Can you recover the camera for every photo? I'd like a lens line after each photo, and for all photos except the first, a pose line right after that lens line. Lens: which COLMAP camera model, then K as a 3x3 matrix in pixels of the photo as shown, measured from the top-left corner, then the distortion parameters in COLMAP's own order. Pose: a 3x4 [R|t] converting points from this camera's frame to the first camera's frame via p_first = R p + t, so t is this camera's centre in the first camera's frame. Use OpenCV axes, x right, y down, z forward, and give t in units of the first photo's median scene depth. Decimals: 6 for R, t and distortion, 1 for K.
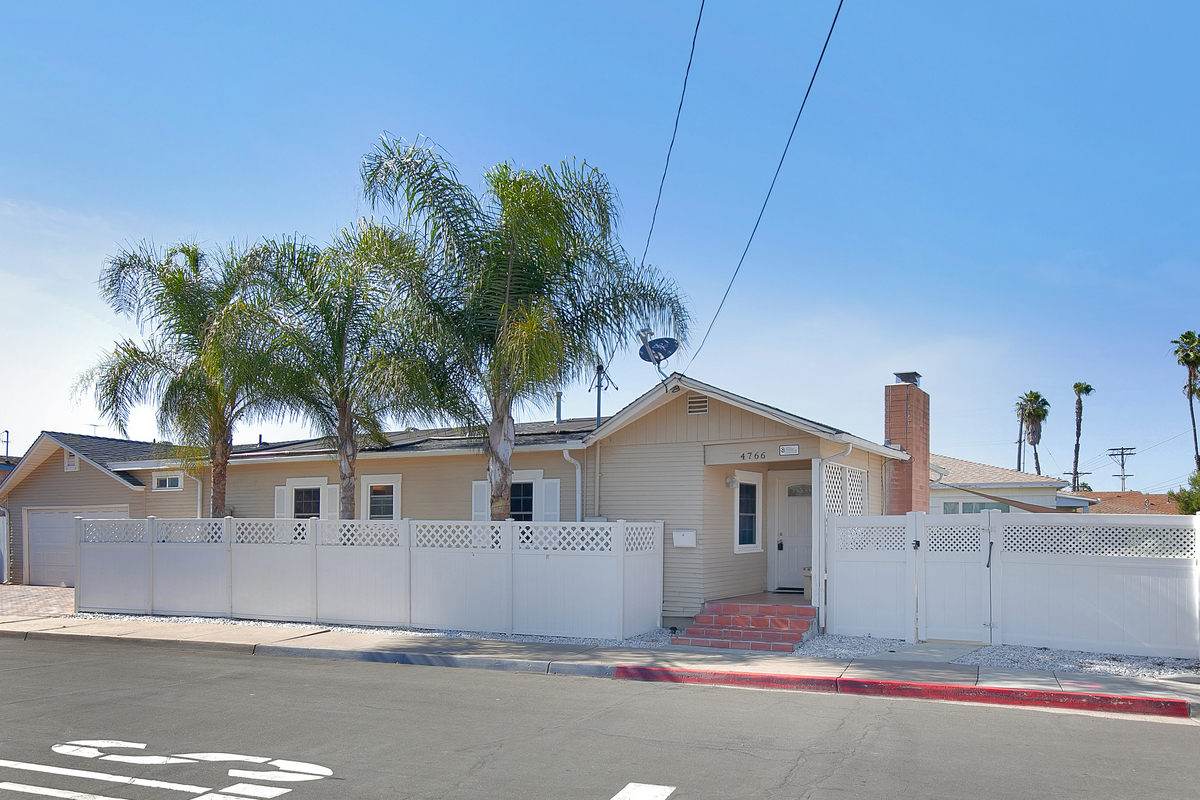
lens RADIAL K [[839.3, 0, 633.1], [0, 839.3, 517.8], [0, 0, 1]] dist [-0.002747, -0.000894]
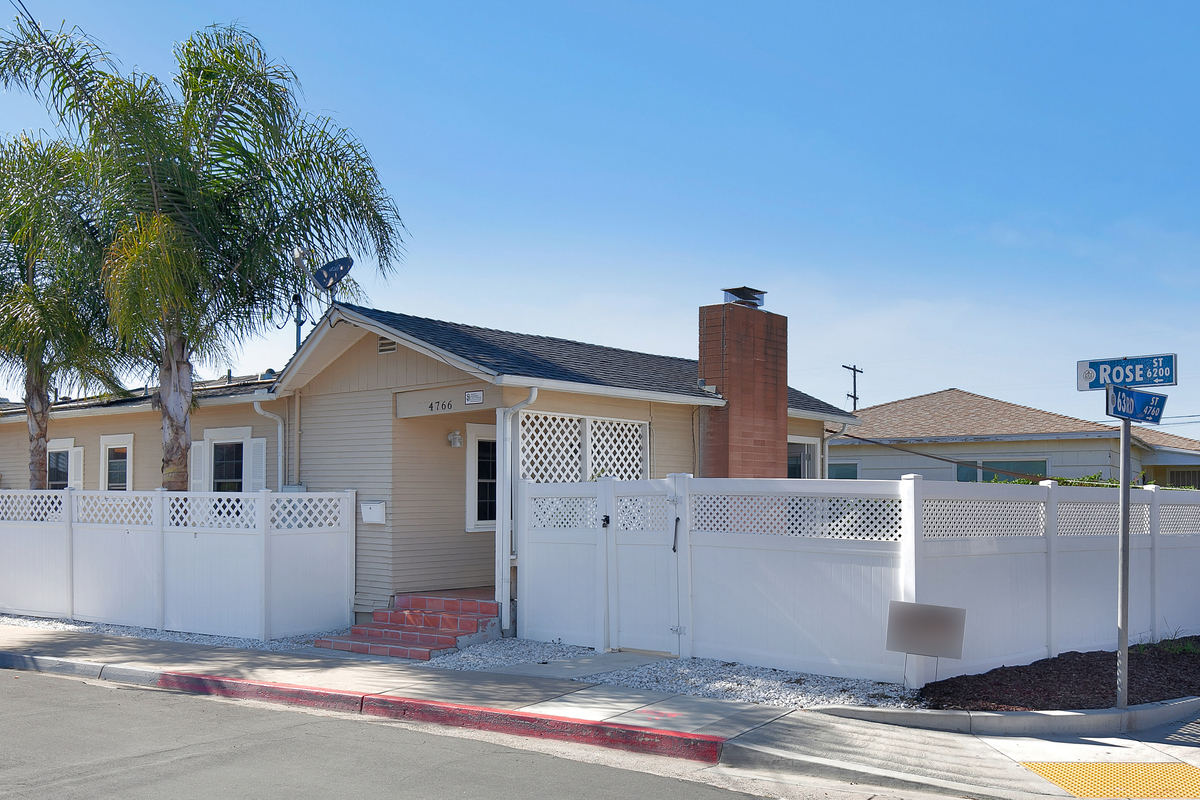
lens RADIAL K [[1075.9, 0, 593.8], [0, 1075.9, 490.7], [0, 0, 1]] dist [0.001059, 0.000767]
pose [[0.984935, -0.003666, -0.172885, 0.425524], [0.004860, 0.999967, 0.006479, -0.001289], [0.172855, -0.007222, 0.984921, 0.044676]]
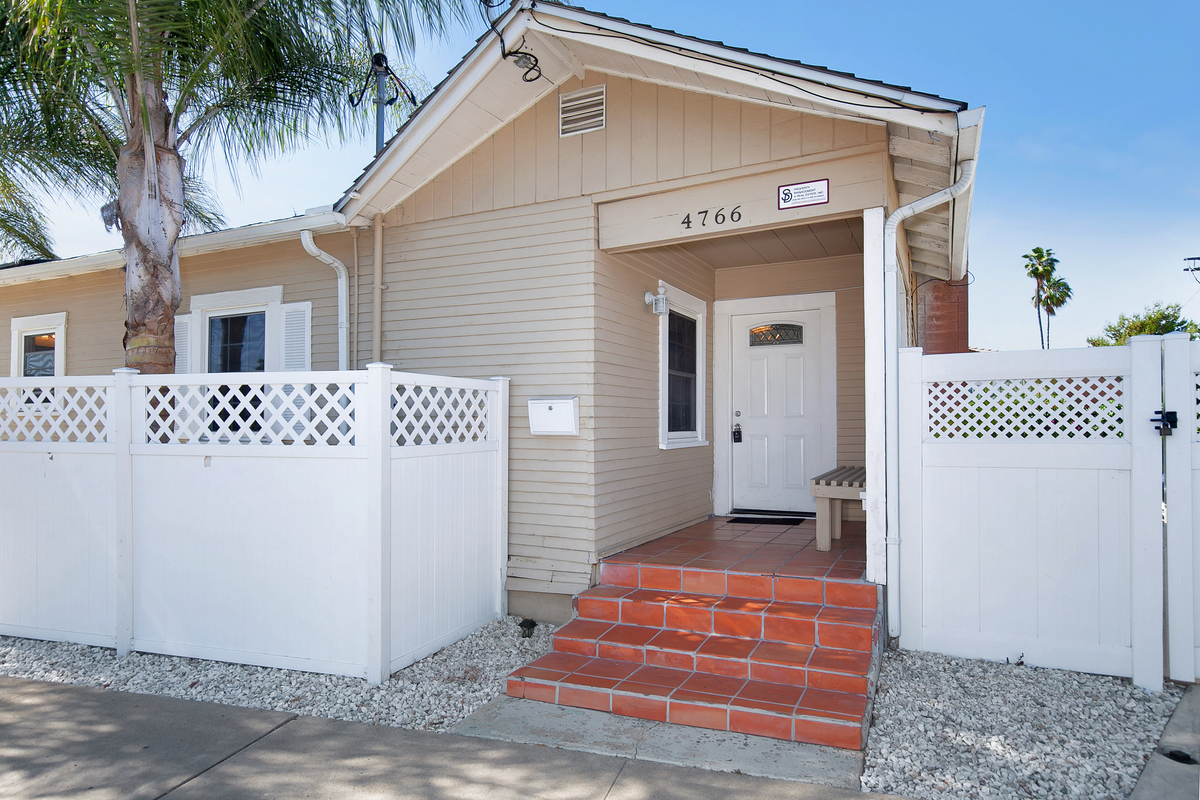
lens RADIAL K [[700.6, 0, 598.9], [0, 700.6, 422.8], [0, 0, 1]] dist [0.001627, 0.001600]
pose [[0.997657, -0.005103, 0.068223, 0.058155], [0.004662, 0.999967, 0.006623, 0.025091], [-0.068254, -0.006290, 0.997648, 0.611991]]
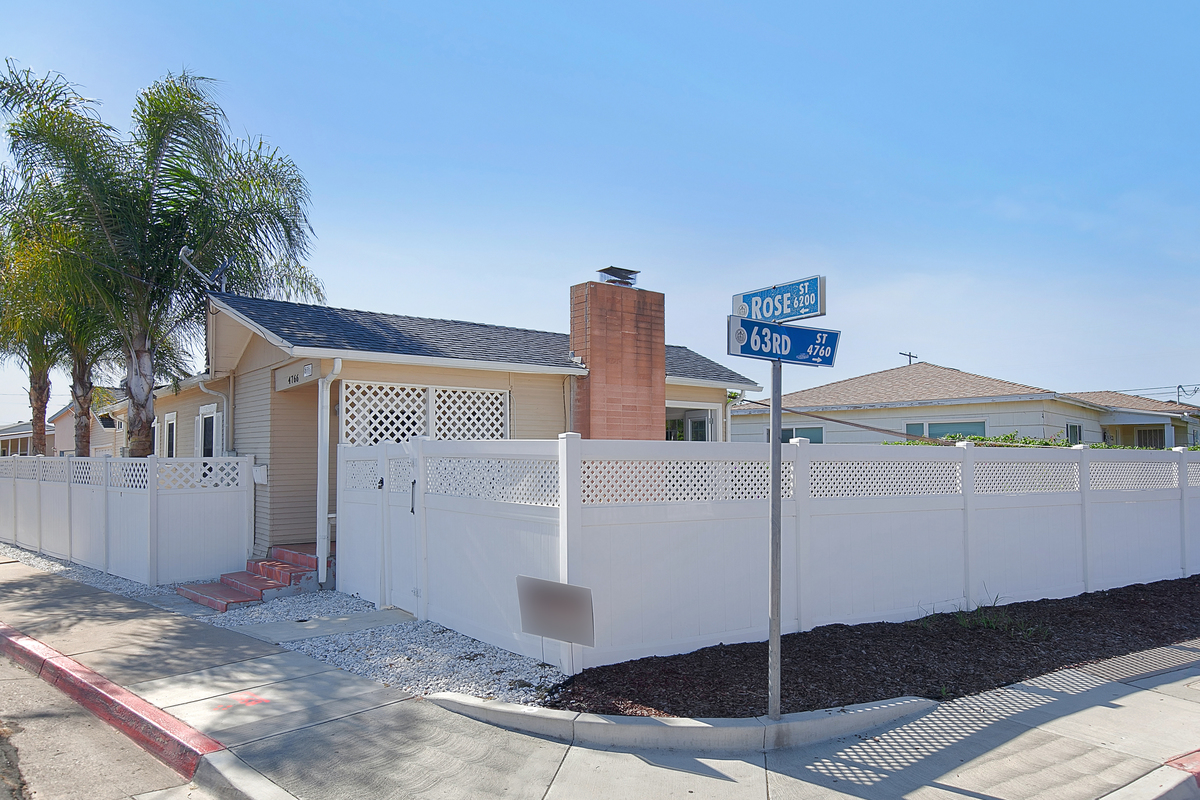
lens RADIAL K [[762.3, 0, 602.9], [0, 762.3, 437.8], [0, 0, 1]] dist [0.002784, 0.000827]
pose [[0.936594, -0.020212, -0.349834, 0.674573], [0.016117, 0.999763, -0.014612, 0.003248], [0.350047, 0.008047, 0.936698, 0.350943]]
